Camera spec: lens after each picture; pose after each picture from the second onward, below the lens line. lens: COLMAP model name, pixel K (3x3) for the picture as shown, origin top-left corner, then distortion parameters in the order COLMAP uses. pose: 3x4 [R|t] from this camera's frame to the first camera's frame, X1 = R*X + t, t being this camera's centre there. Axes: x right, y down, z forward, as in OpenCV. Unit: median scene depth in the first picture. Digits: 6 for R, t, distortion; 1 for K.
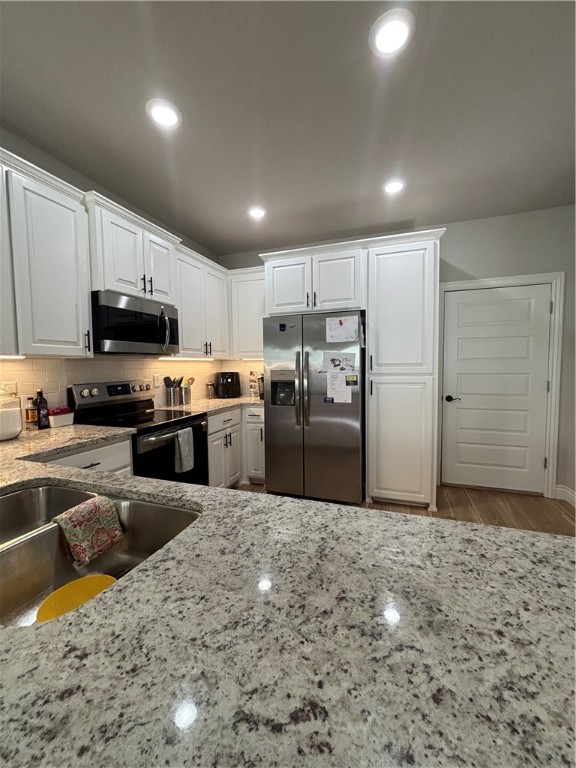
lens RADIAL K [[312.8, 0, 288.0], [0, 312.8, 384.0], [0, 0, 1]] dist [0.016423, -0.000193]
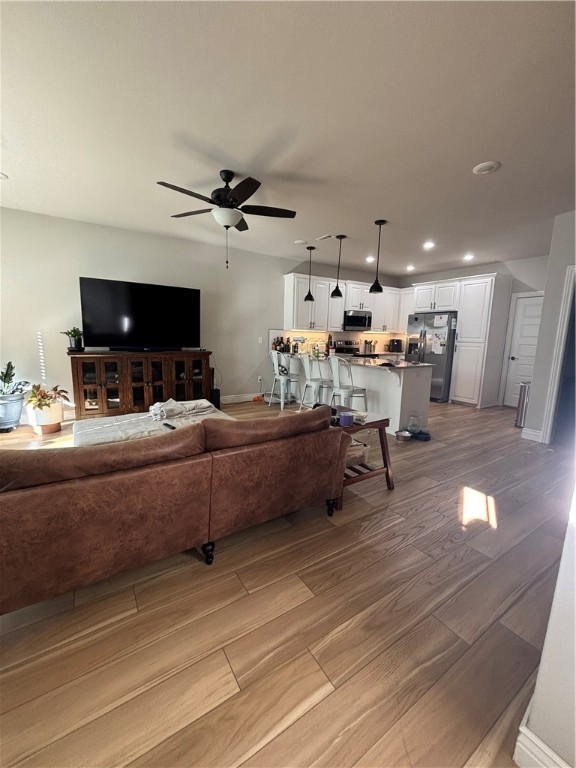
lens RADIAL K [[312.8, 0, 288.0], [0, 312.8, 384.0], [0, 0, 1]] dist [0.016423, -0.000193]
pose [[0.793667, 0.123038, -0.595780, 0.665867], [-0.068920, 0.991214, 0.112889, 0.090162], [0.604436, -0.048535, 0.795174, -1.397595]]
